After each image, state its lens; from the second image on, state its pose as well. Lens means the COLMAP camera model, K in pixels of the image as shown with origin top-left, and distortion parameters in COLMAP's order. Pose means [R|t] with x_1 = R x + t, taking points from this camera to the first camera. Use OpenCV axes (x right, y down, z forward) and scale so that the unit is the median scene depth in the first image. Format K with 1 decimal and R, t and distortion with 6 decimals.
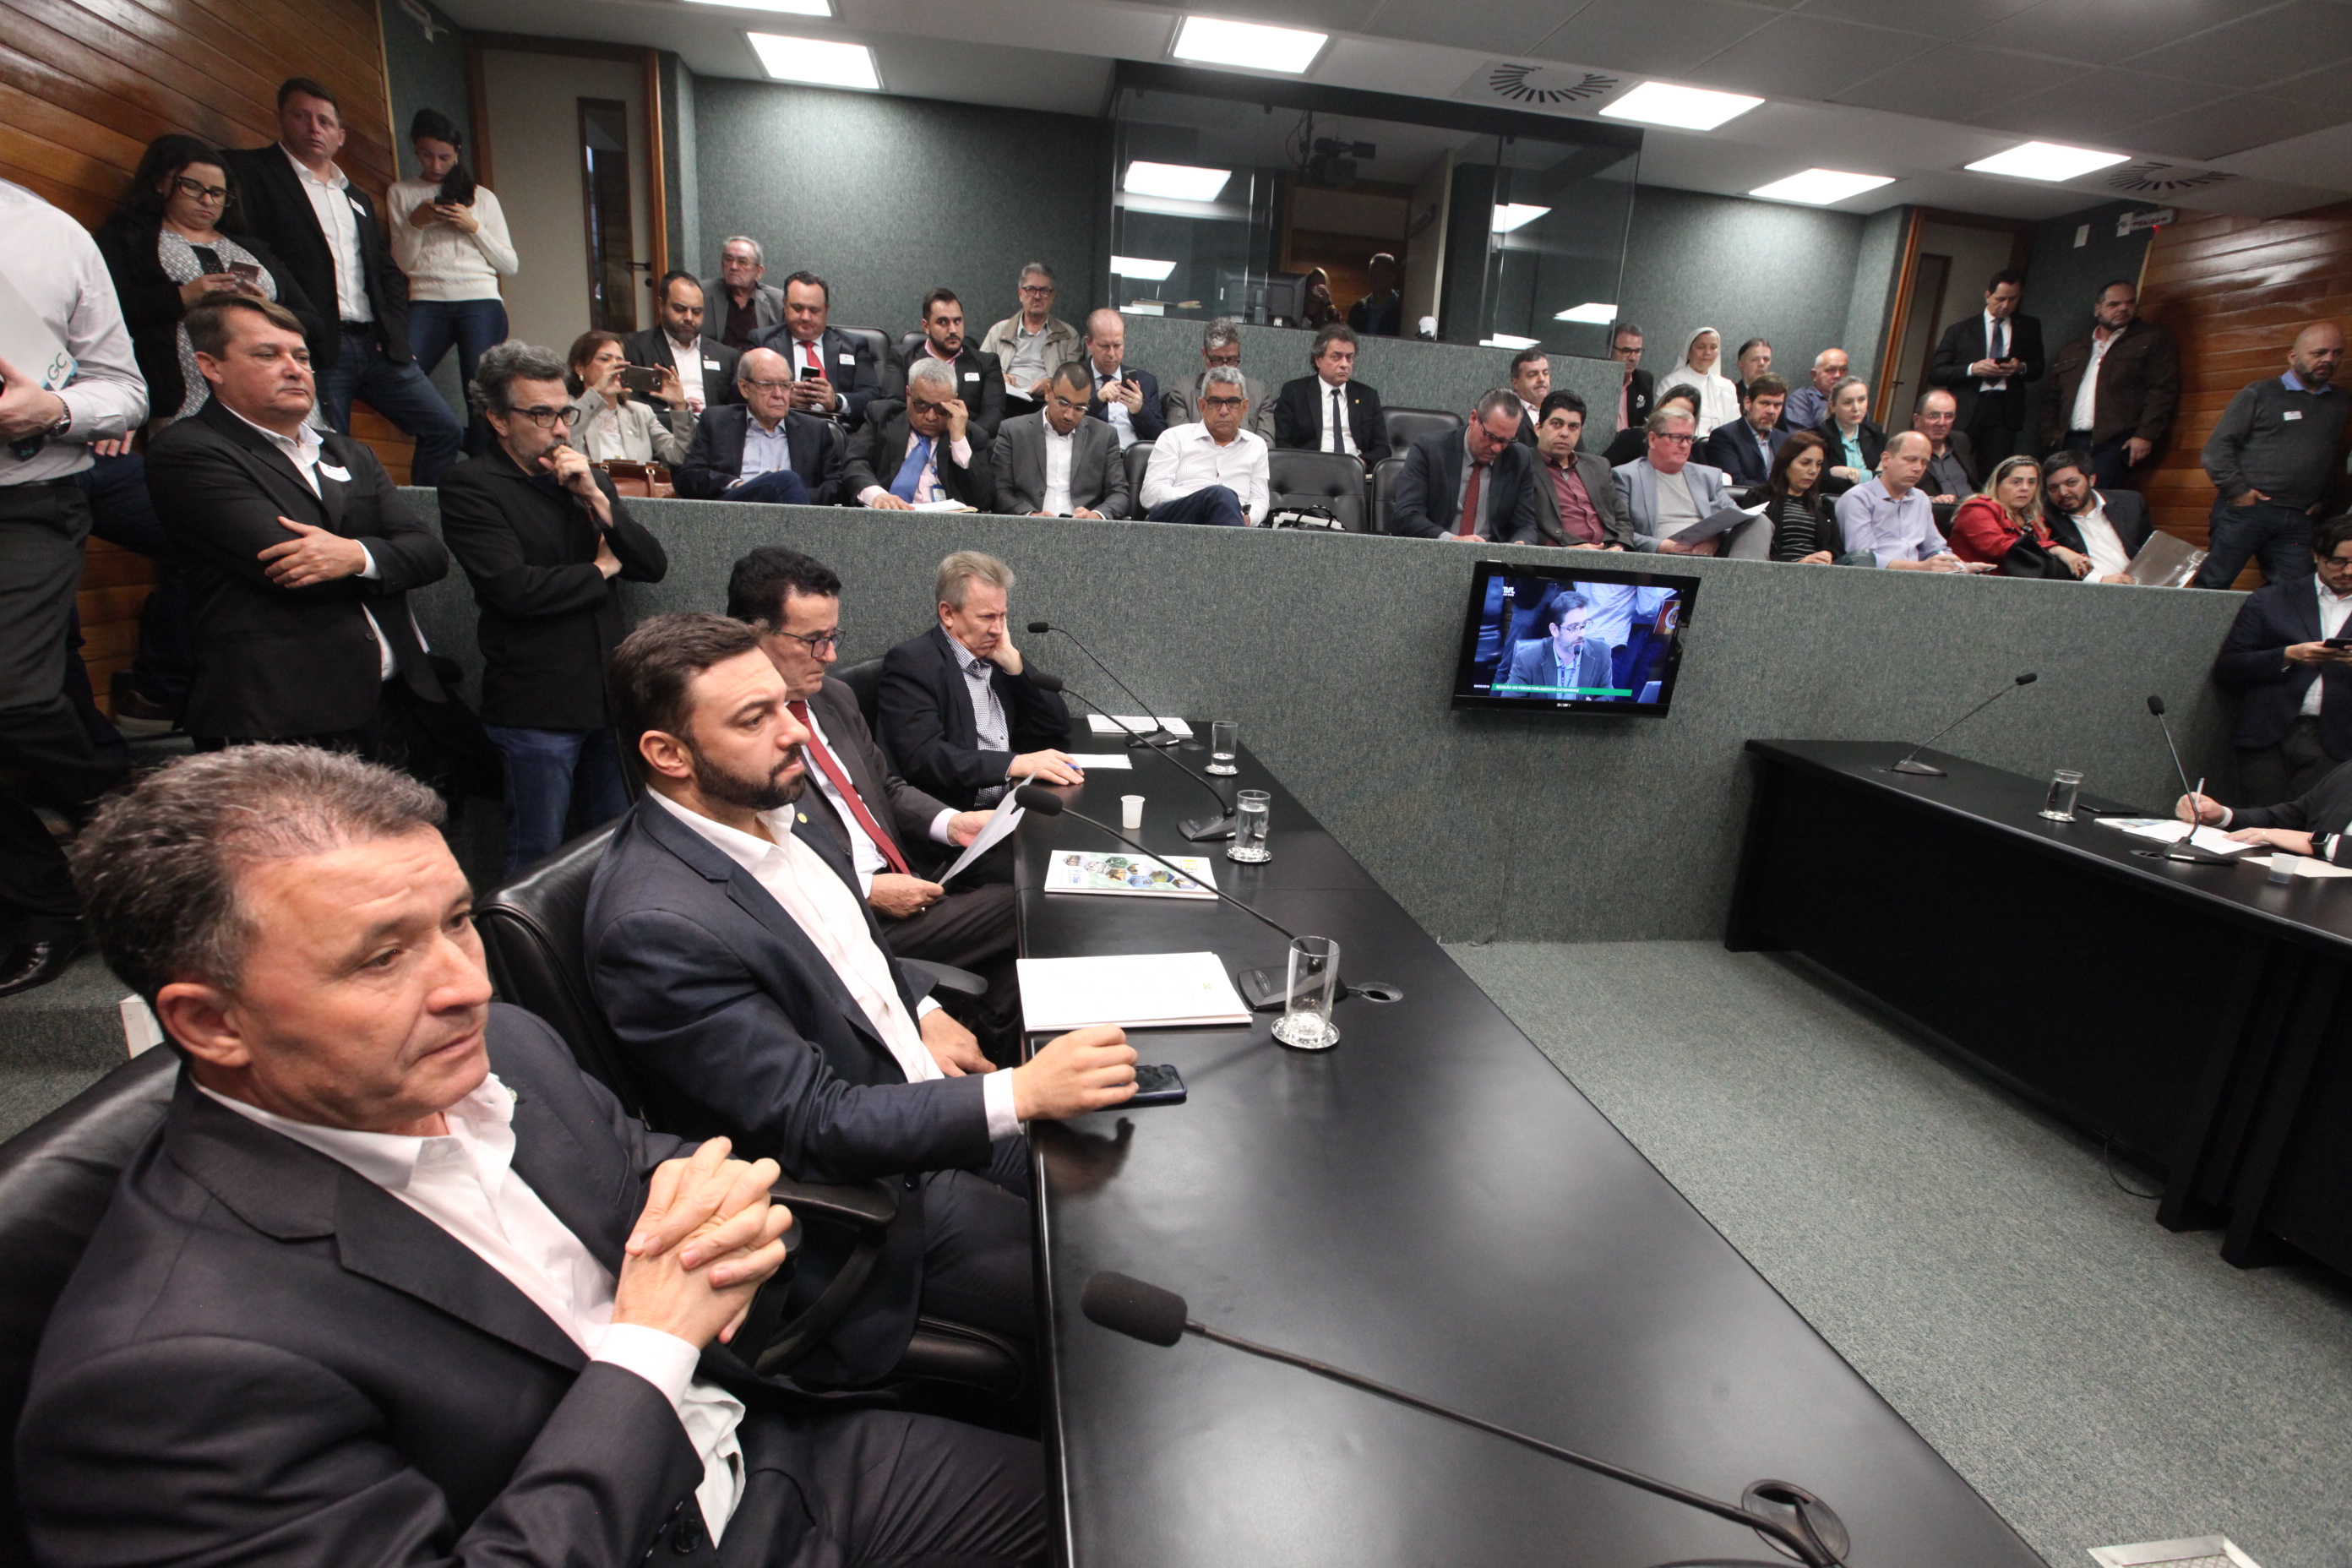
lens RADIAL K [[1100.5, 0, 1172.6], [0, 1100.5, 794.2], [0, 0, 1]] dist [-0.032008, 0.008450]
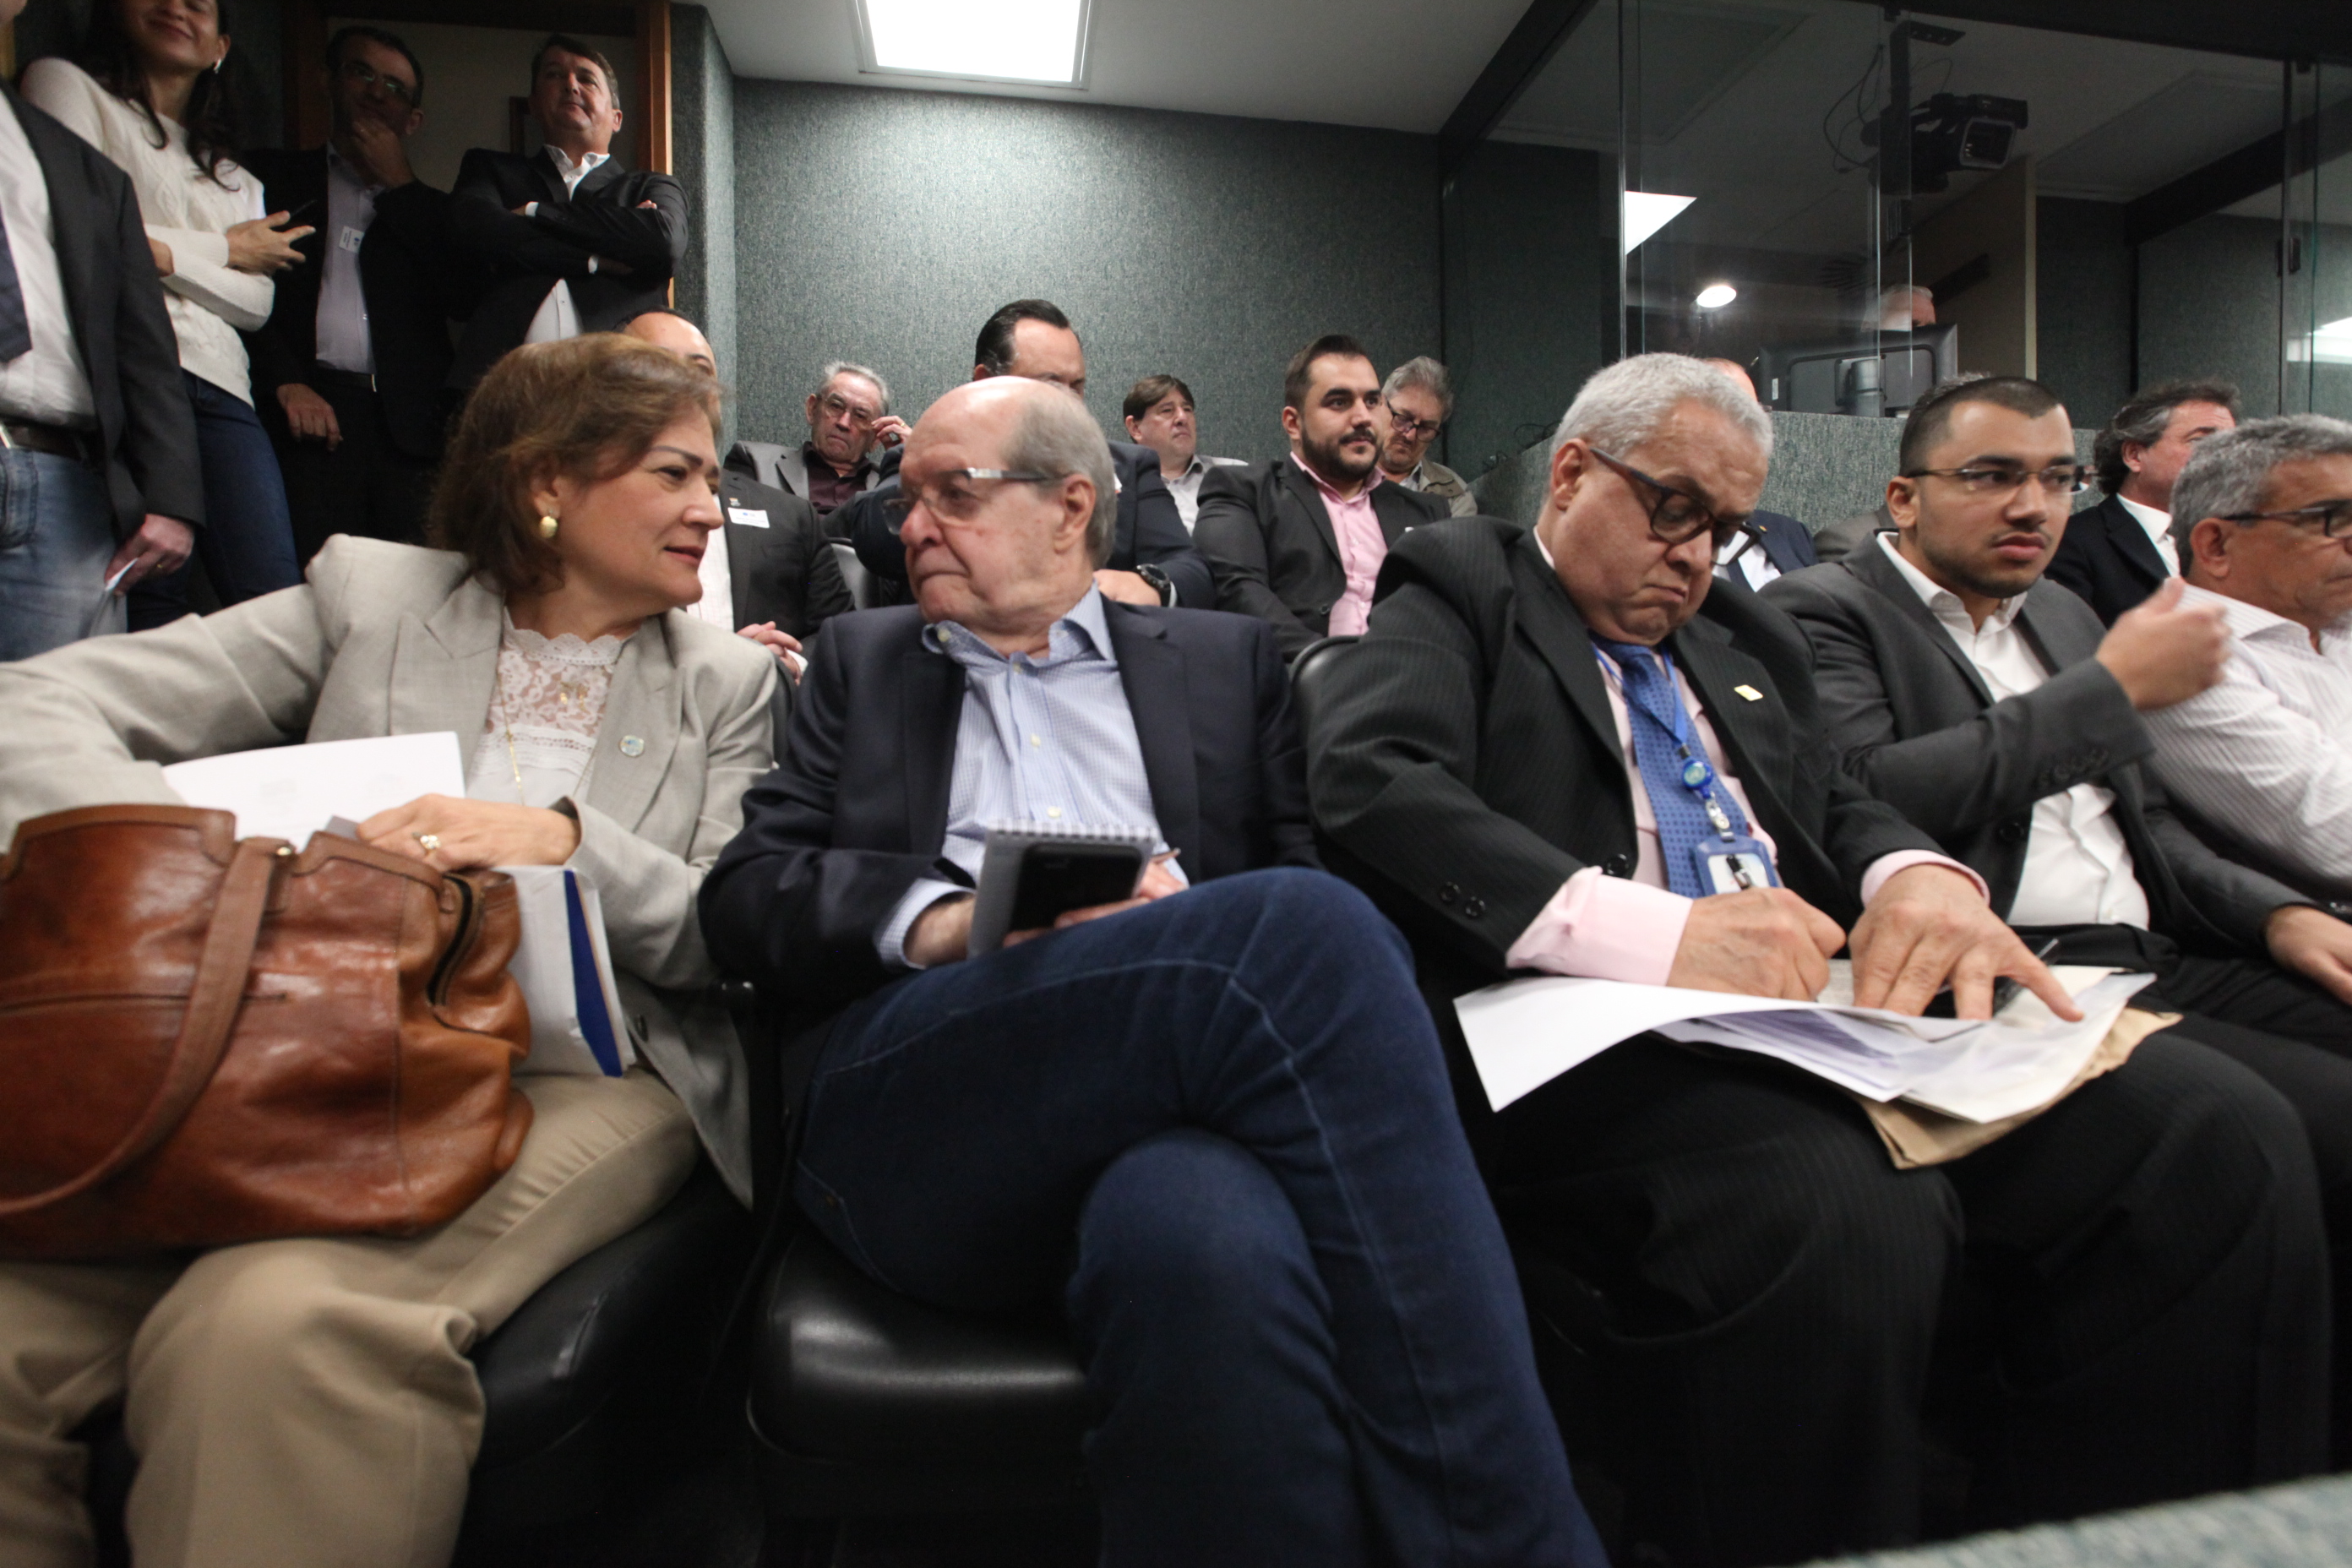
lens RADIAL K [[1100.5, 0, 1200.7], [0, 1100.5, 784.7], [0, 0, 1]] dist [-0.032008, 0.008450]
pose [[0.997566, -0.067098, 0.018991, -0.318489], [0.069657, 0.971583, -0.226216, -0.231218], [-0.003273, 0.226988, 0.973892, 0.720607]]
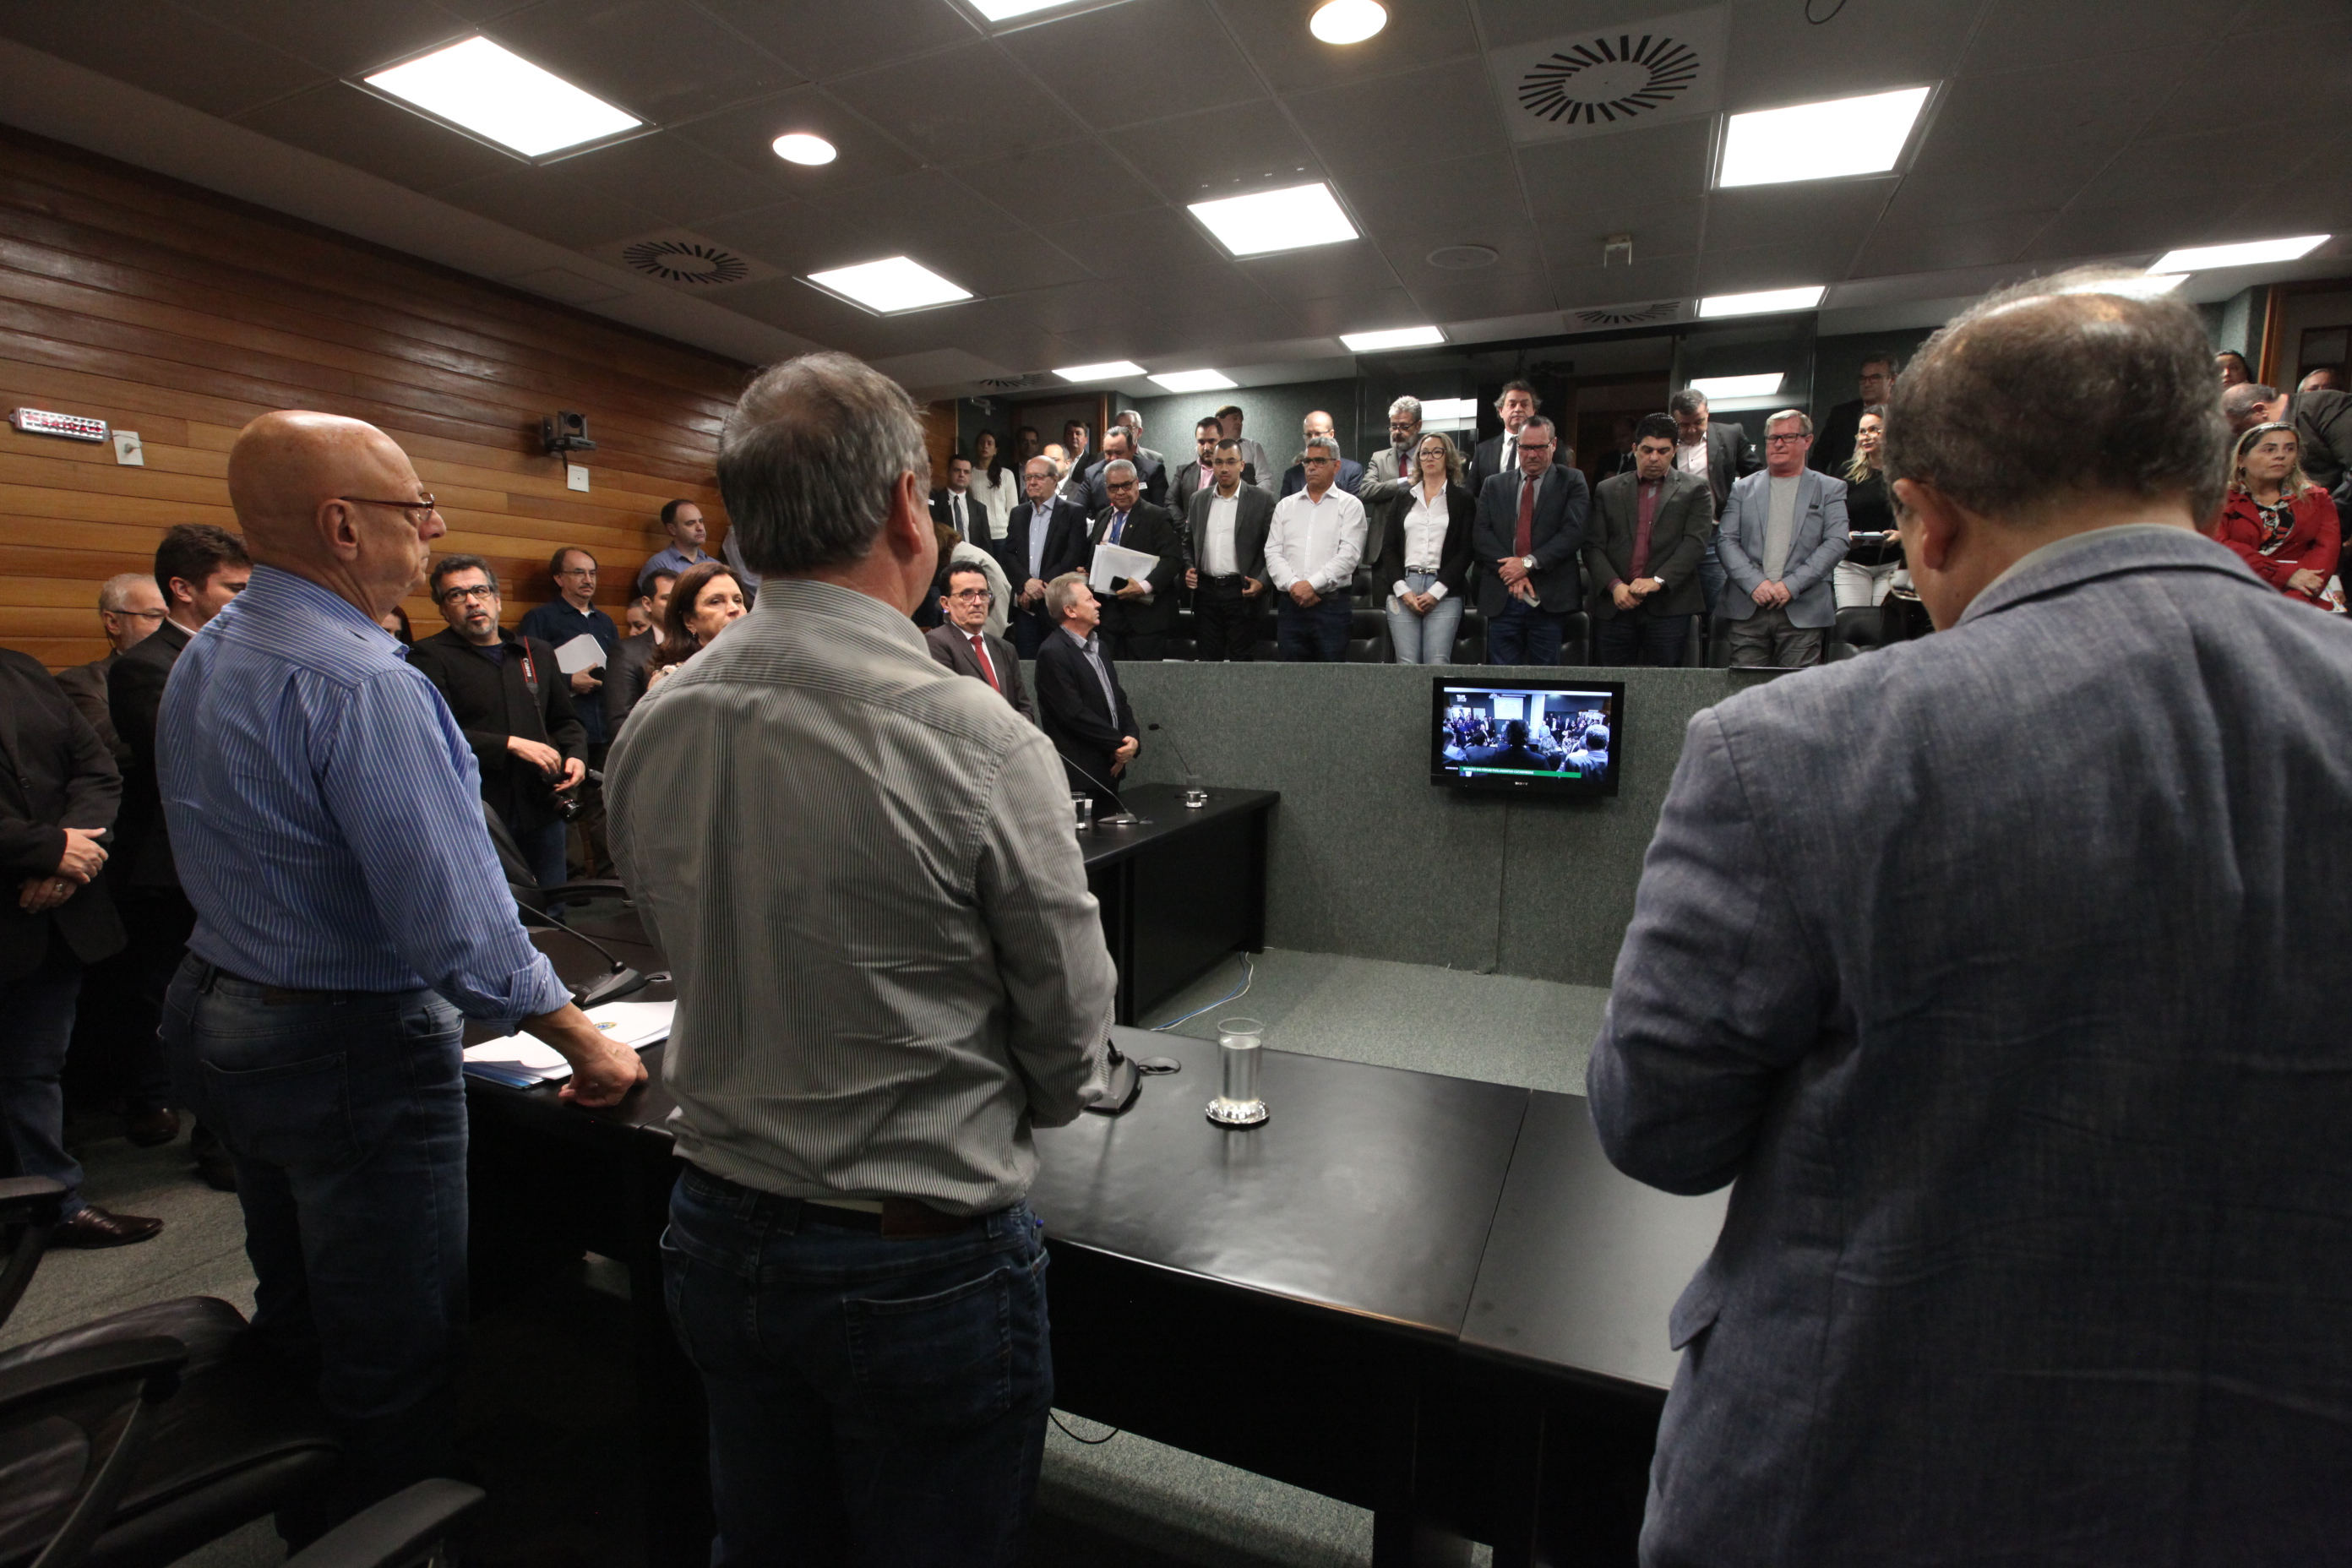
lens RADIAL K [[1100.5, 0, 1196.4], [0, 1100.5, 789.1], [0, 0, 1]] dist [-0.032008, 0.008450]
pose [[0.845020, 0.014421, -0.534540, 0.599822], [-0.097082, 0.987161, -0.126839, 0.105386], [0.525848, 0.159076, 0.835571, -0.241633]]
